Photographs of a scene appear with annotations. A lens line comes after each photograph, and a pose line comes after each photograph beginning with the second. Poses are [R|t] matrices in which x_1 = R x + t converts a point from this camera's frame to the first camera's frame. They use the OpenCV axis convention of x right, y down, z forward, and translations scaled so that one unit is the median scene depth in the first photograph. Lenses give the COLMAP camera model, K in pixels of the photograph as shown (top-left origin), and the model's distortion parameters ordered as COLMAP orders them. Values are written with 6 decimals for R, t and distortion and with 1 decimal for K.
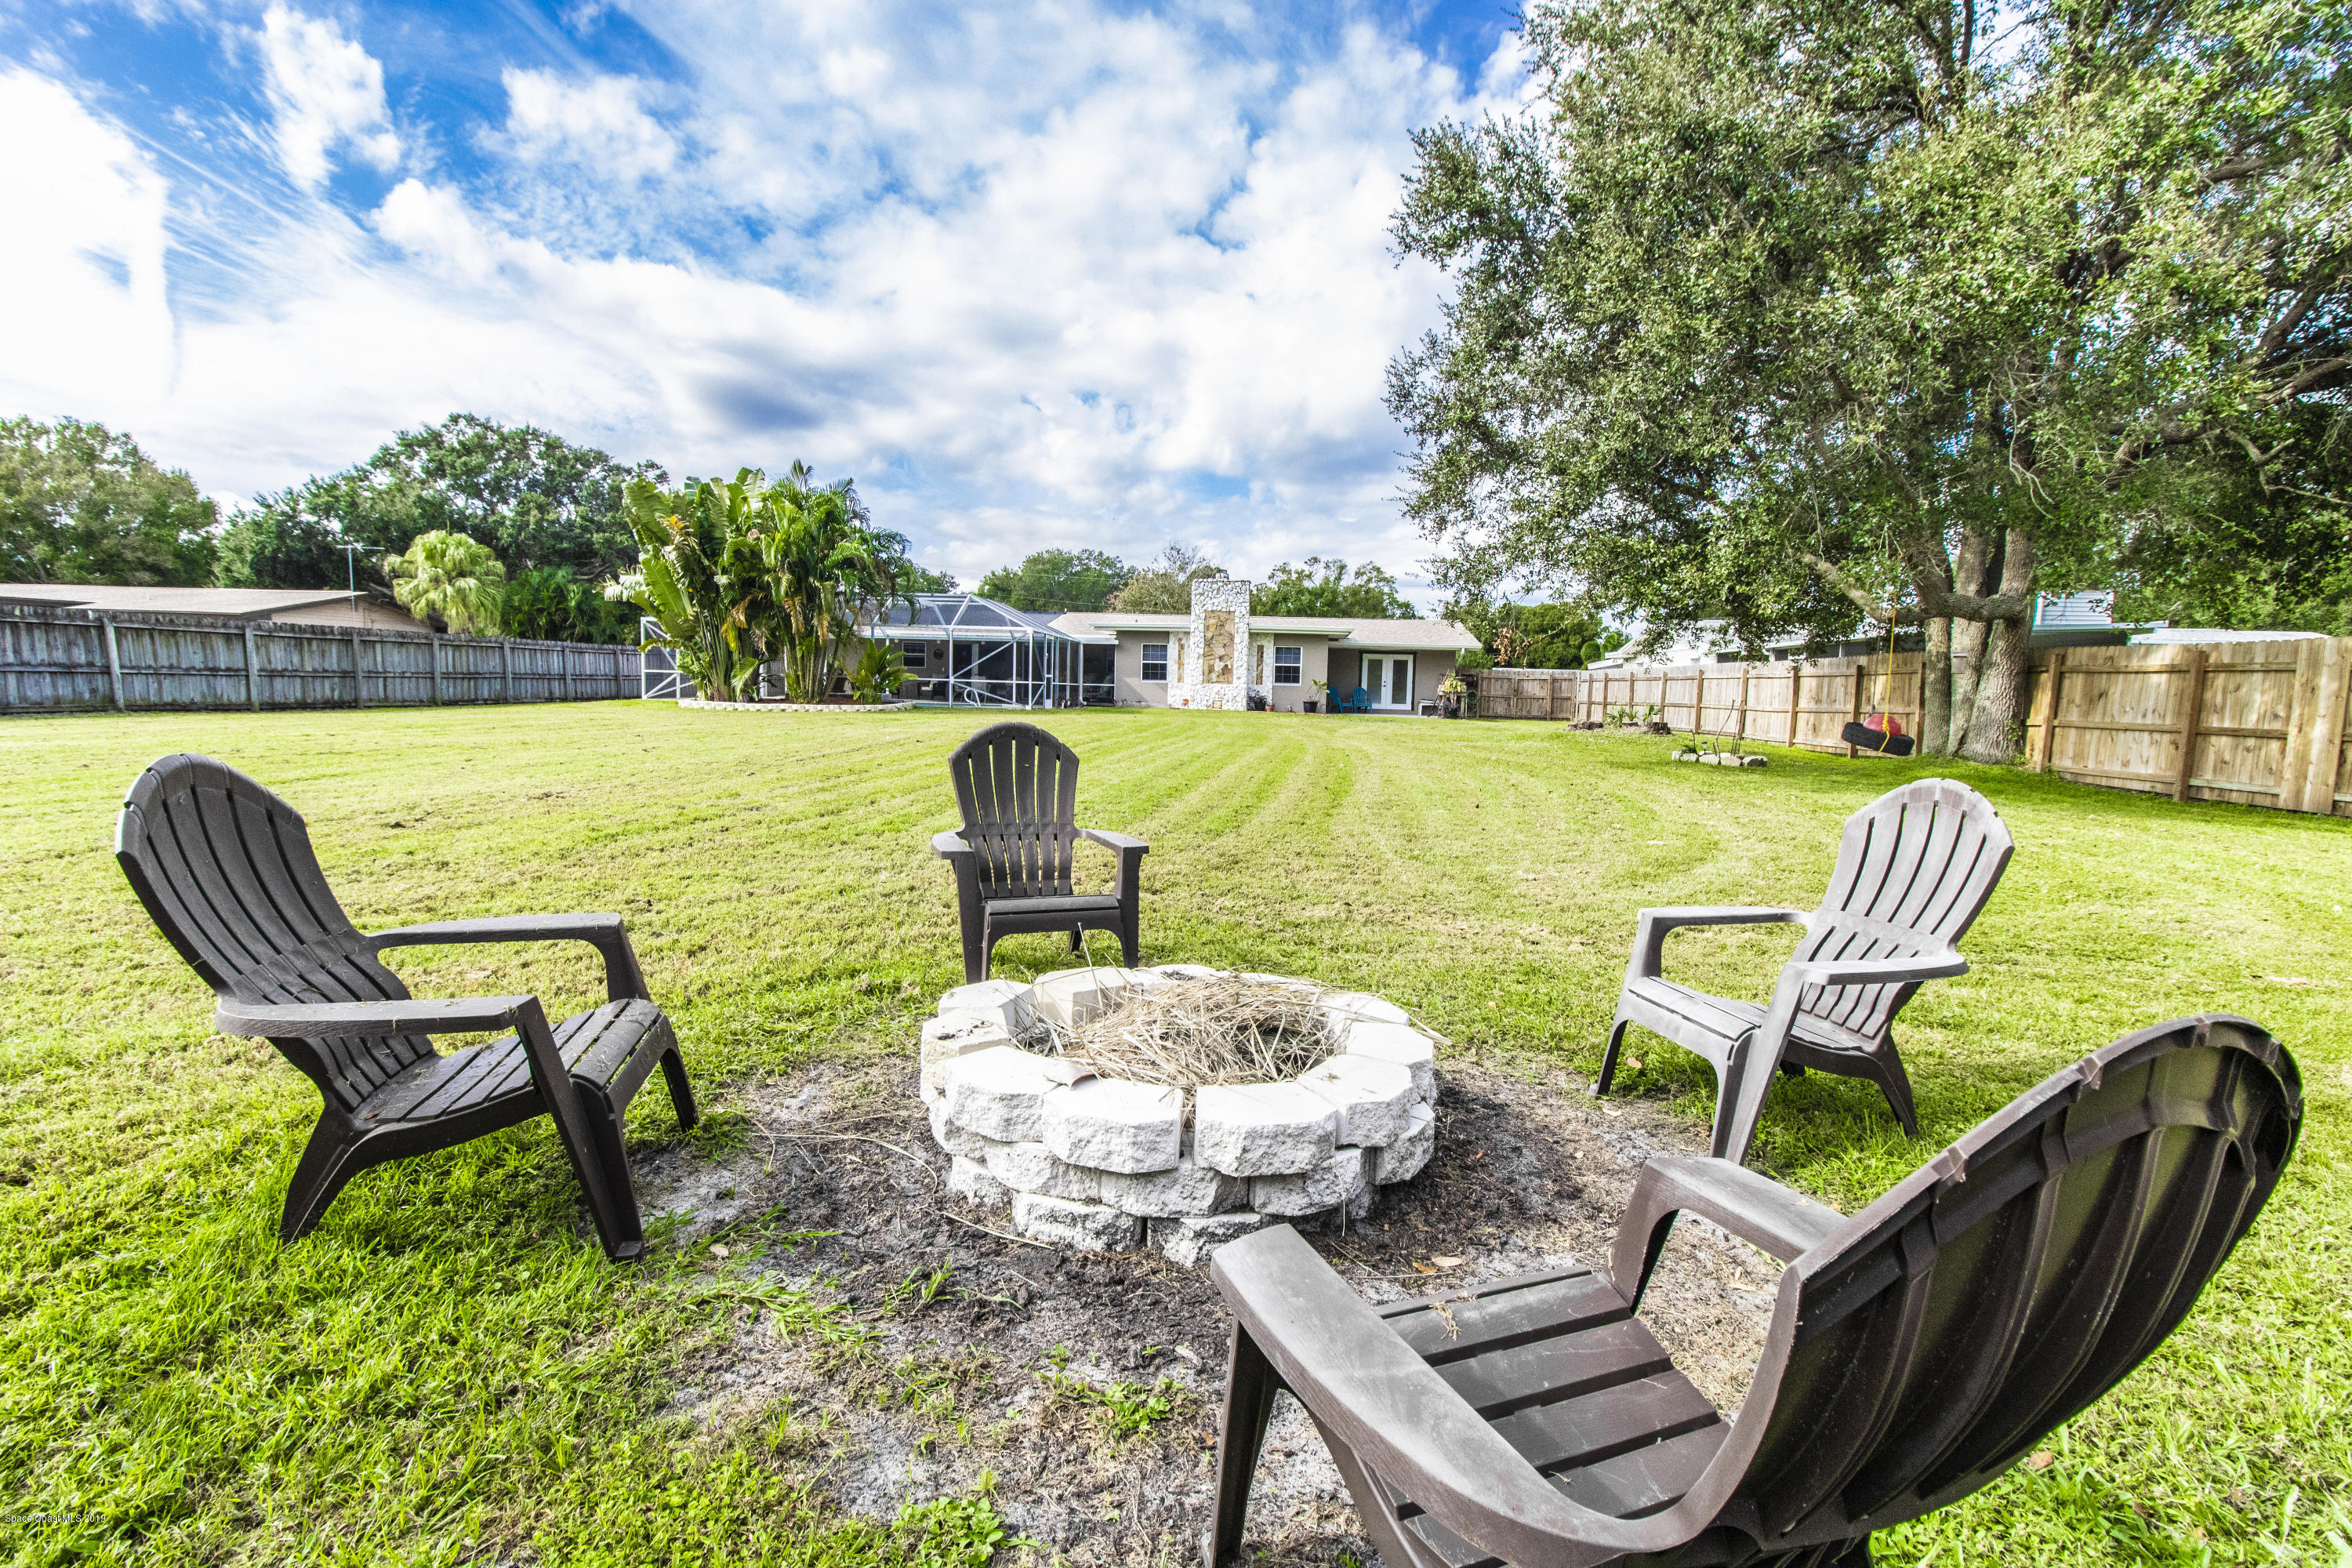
lens RADIAL K [[1078.2, 0, 1183.7], [0, 1078.2, 778.2], [0, 0, 1]] dist [0.005030, -0.000226]
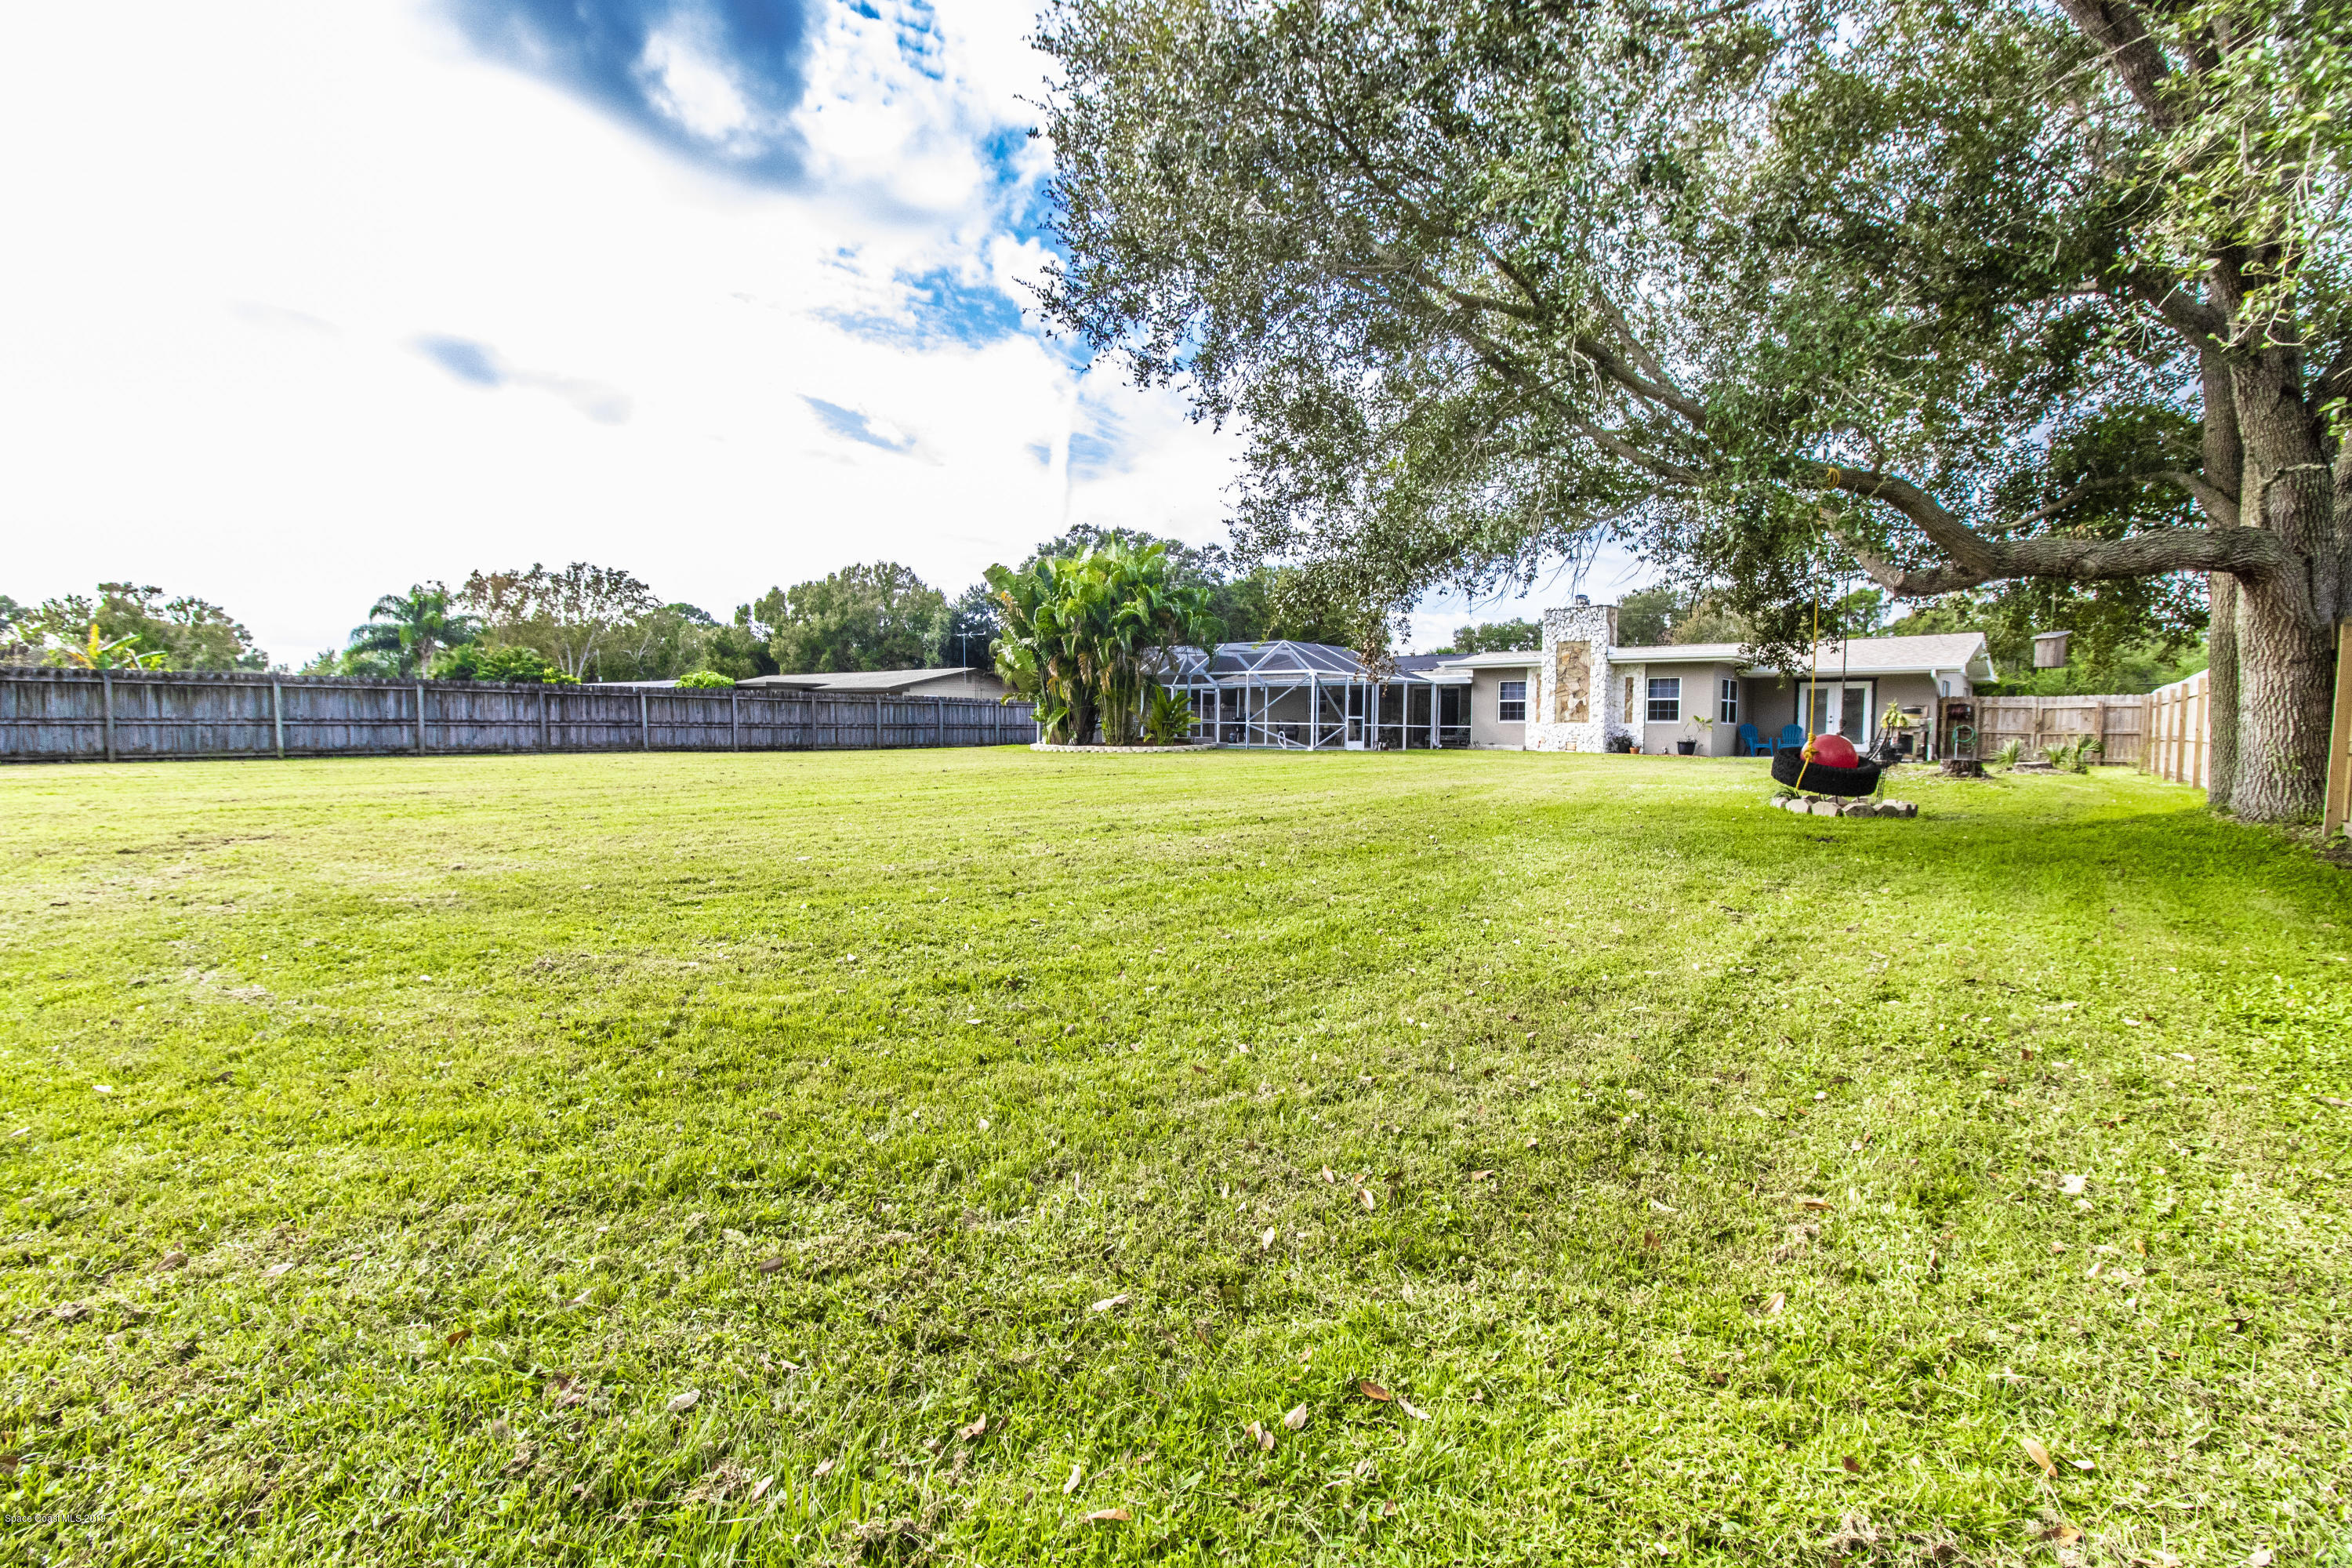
lens RADIAL K [[1078.2, 0, 1183.7], [0, 1078.2, 778.2], [0, 0, 1]] dist [0.005030, -0.000226]
pose [[0.820473, 0.009868, -0.571601, 0.274677], [-0.037493, 0.998627, -0.036577, 0.002957], [0.570455, 0.051441, 0.819716, 0.085808]]
